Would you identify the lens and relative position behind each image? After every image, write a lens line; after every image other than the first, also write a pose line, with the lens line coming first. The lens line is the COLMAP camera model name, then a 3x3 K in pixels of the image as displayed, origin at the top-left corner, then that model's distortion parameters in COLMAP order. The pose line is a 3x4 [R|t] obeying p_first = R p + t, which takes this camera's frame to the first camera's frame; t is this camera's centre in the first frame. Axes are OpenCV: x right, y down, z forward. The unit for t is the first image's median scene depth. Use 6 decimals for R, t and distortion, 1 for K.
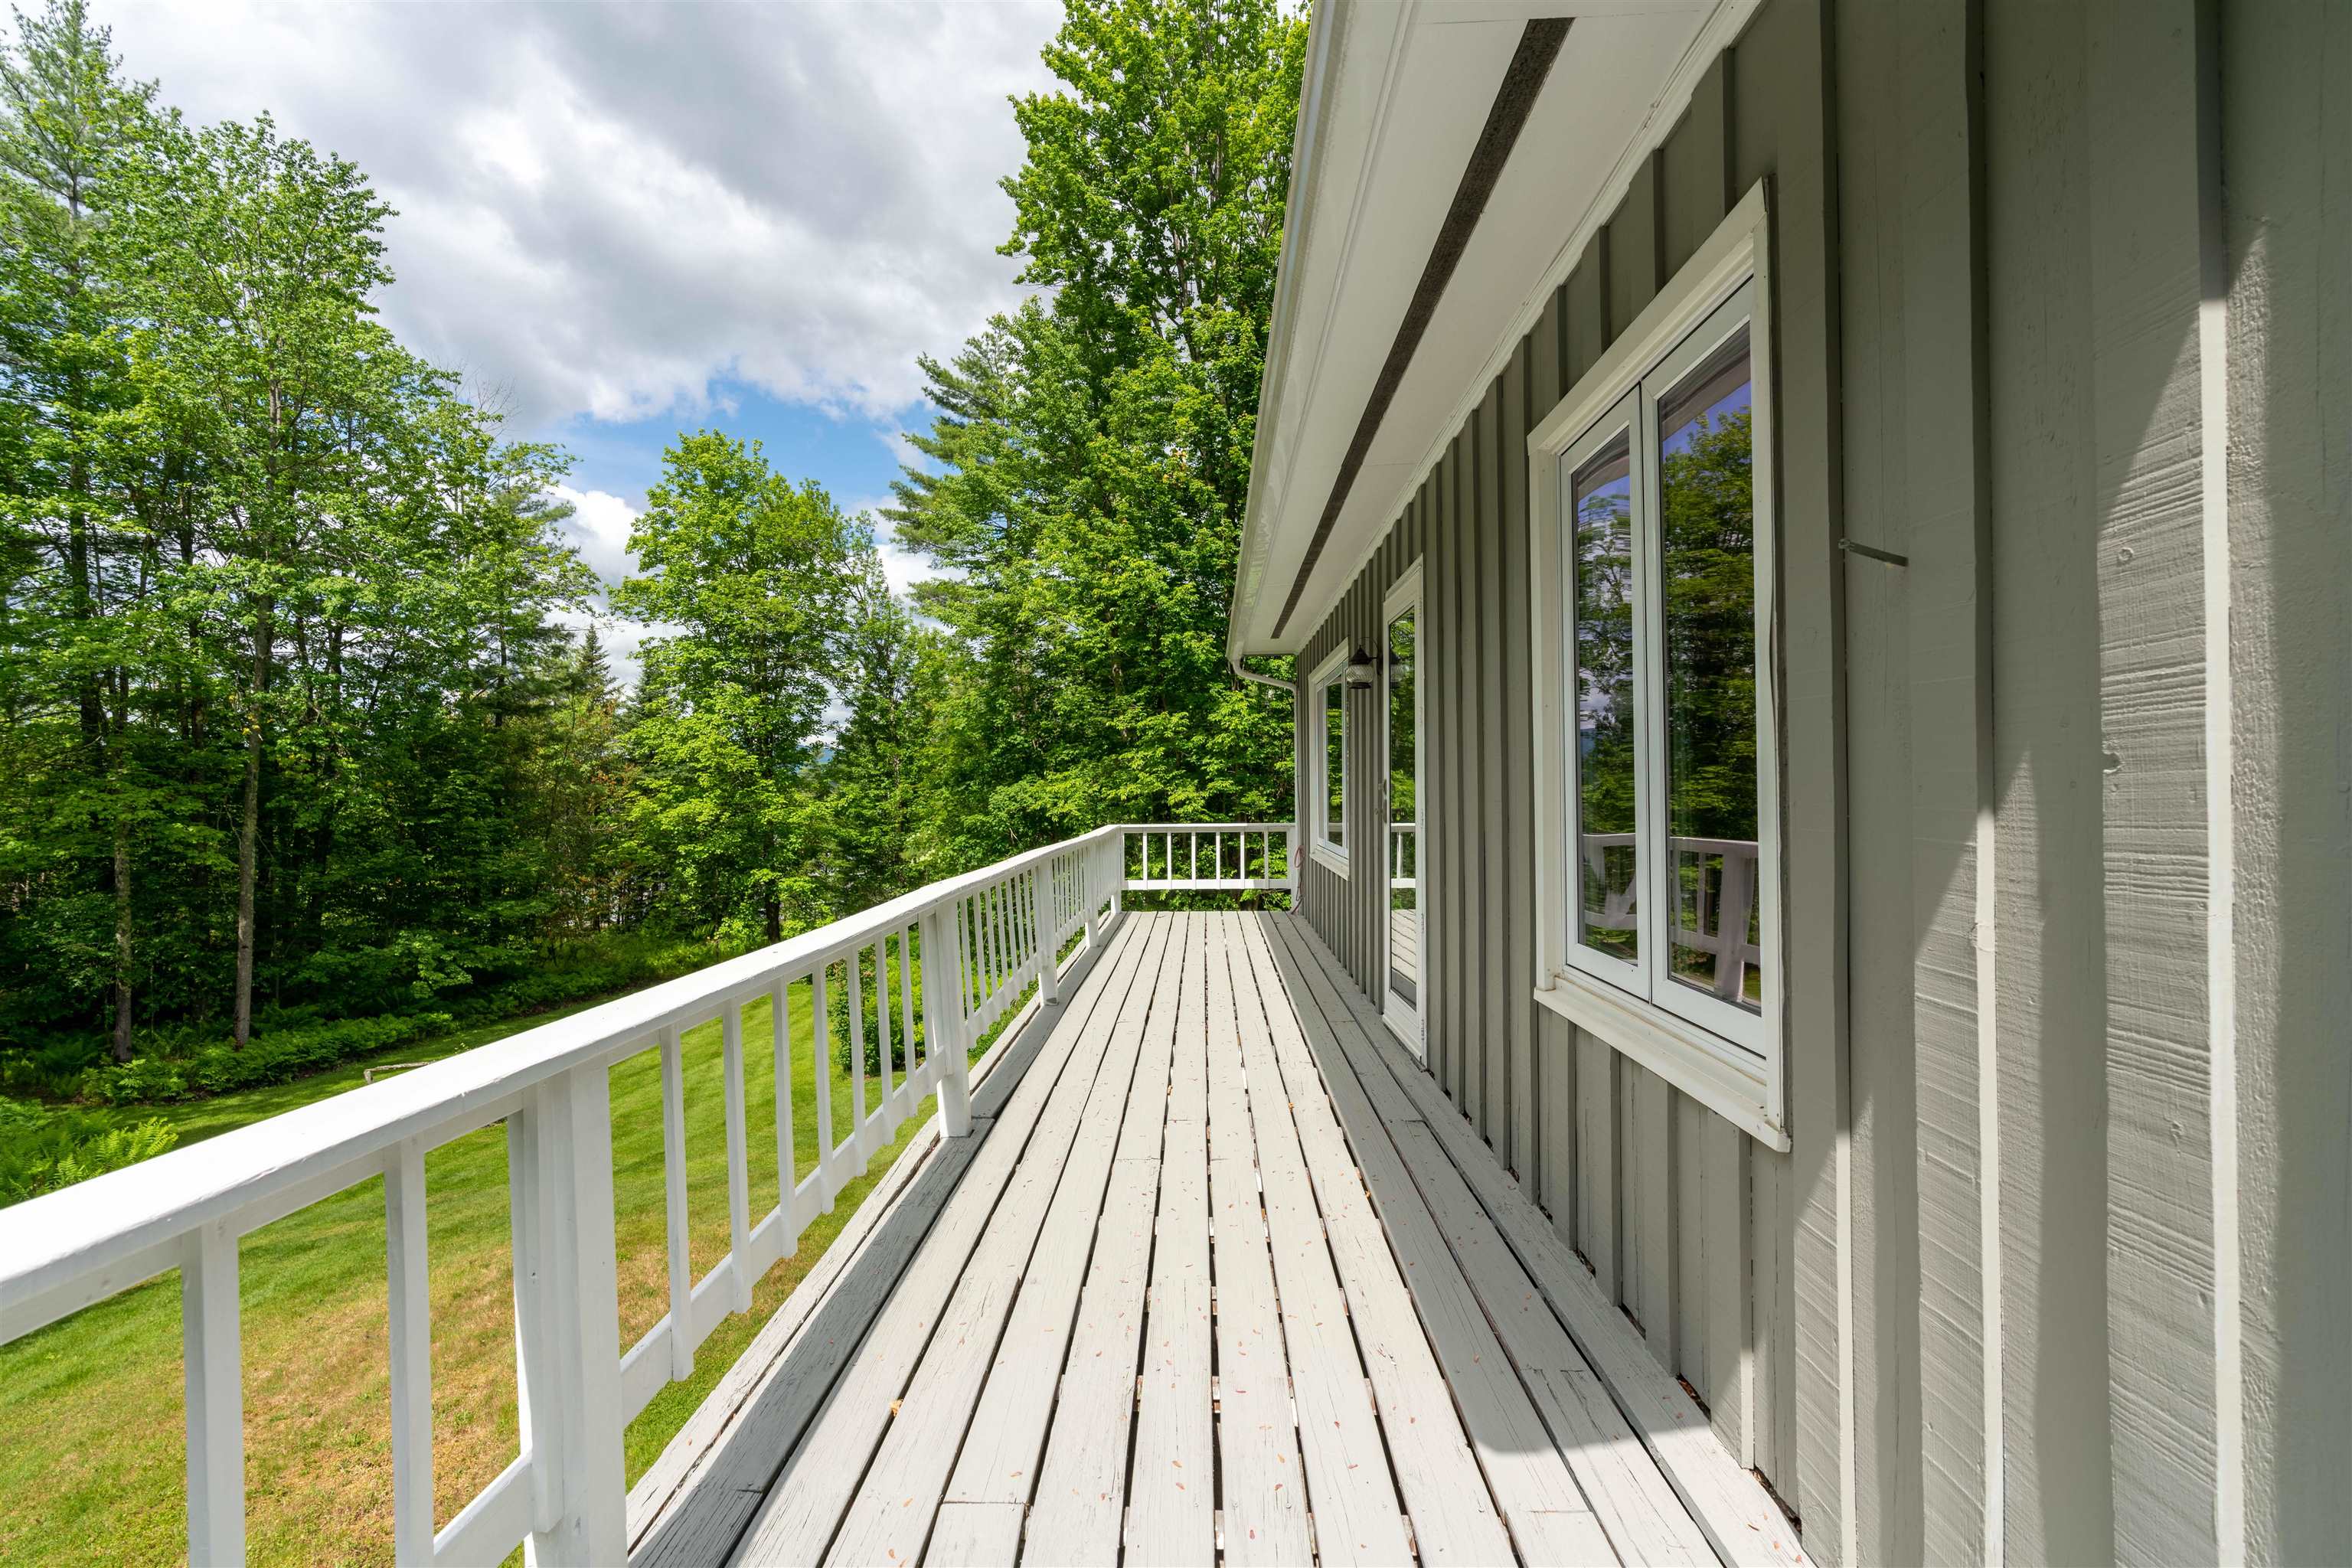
lens RADIAL K [[1098.4, 0, 1175.5], [0, 1098.4, 791.8], [0, 0, 1]] dist [-0.010449, 0.004382]
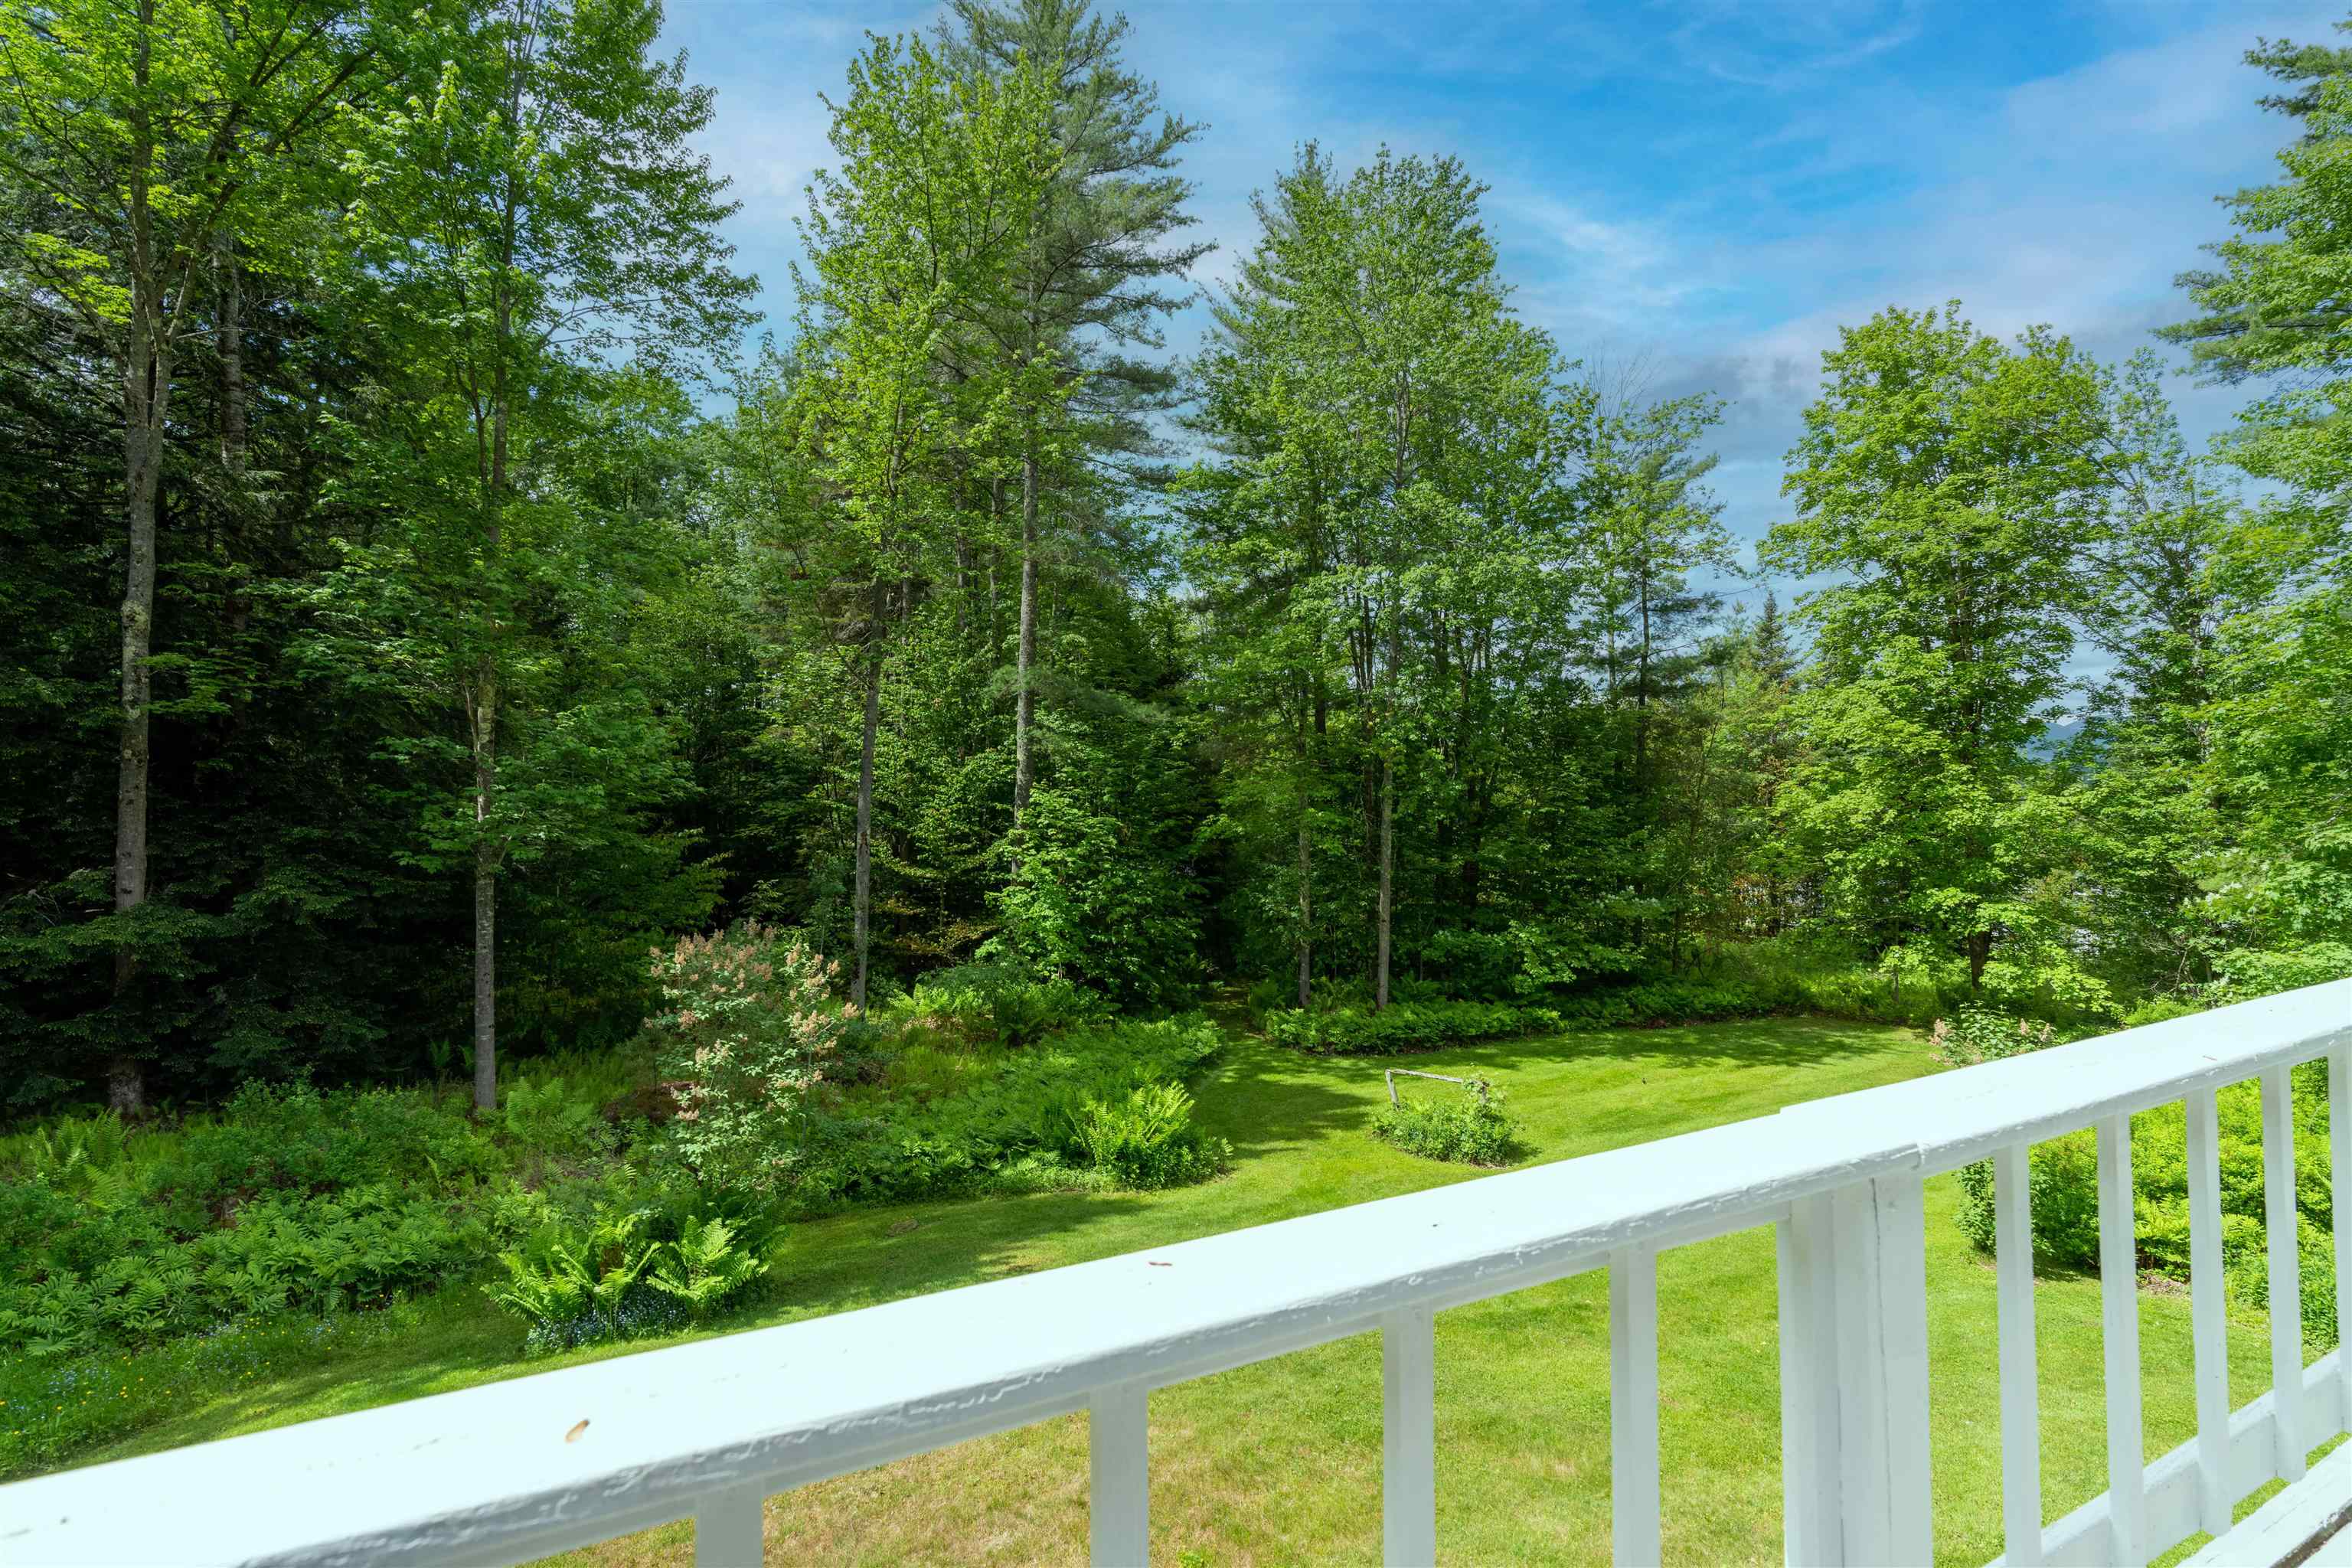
lens RADIAL K [[1098.4, 0, 1137.1], [0, 1098.4, 783.0], [0, 0, 1]] dist [-0.010449, 0.004382]
pose [[0.480314, 0.005175, -0.877081, -0.001631], [-0.002704, 0.999987, 0.004420, -0.000263], [0.877093, 0.000249, 0.480321, 0.176863]]
